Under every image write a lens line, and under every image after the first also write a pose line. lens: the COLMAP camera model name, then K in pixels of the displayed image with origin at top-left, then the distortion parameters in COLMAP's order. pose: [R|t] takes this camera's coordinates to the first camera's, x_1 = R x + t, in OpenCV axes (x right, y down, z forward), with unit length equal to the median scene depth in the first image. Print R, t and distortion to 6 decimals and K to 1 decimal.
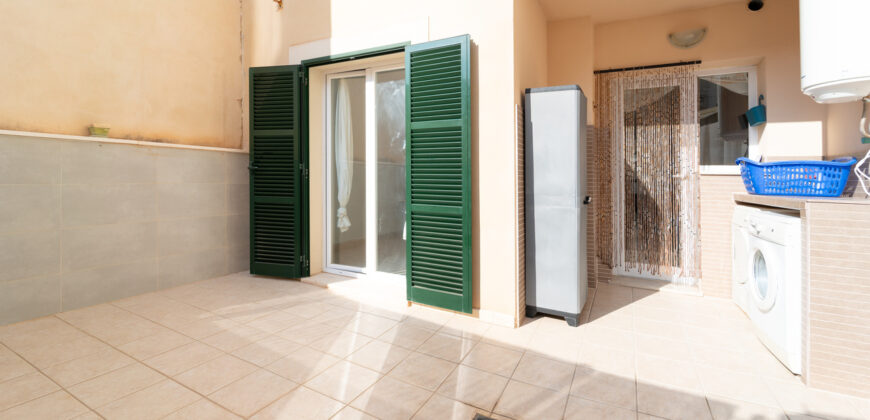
lens RADIAL K [[361.3, 0, 432.5], [0, 361.3, 178.2], [0, 0, 1]] dist [0.000110, -0.000016]
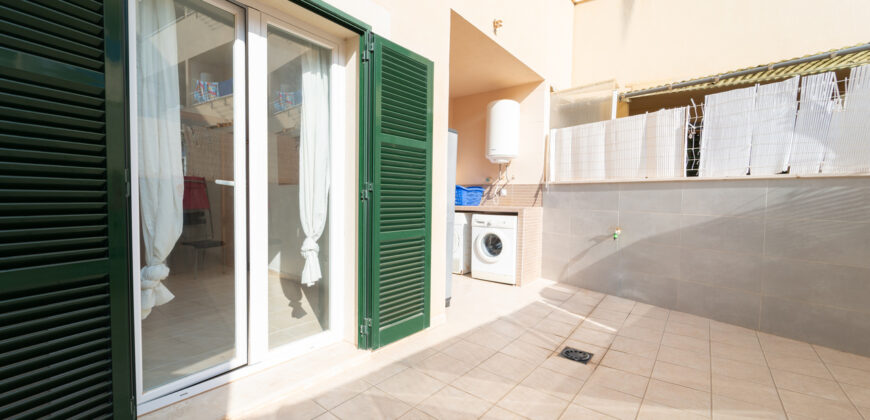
lens RADIAL K [[352.1, 0, 435.0], [0, 352.1, 210.0], [0, 0, 1]] dist [0.000955, -0.000011]
pose [[0.174382, -0.048287, 0.983493, -1.099053], [-0.010876, 0.998641, 0.050960, -0.030591], [-0.984618, -0.019583, 0.173619, 0.984880]]
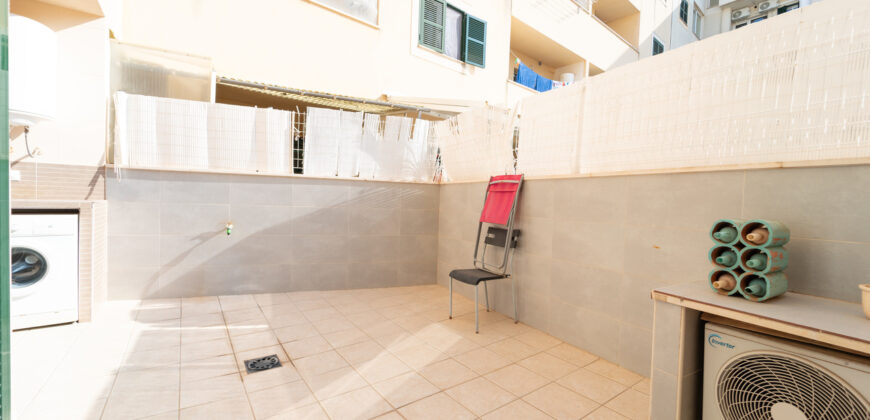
lens RADIAL K [[352.1, 0, 435.0], [0, 352.1, 210.0], [0, 0, 1]] dist [0.000955, -0.000011]
pose [[-0.901249, -0.056594, 0.429589, -0.789771], [-0.046062, 0.998329, 0.034884, -0.021393], [-0.430846, 0.011652, -0.902350, 1.455767]]
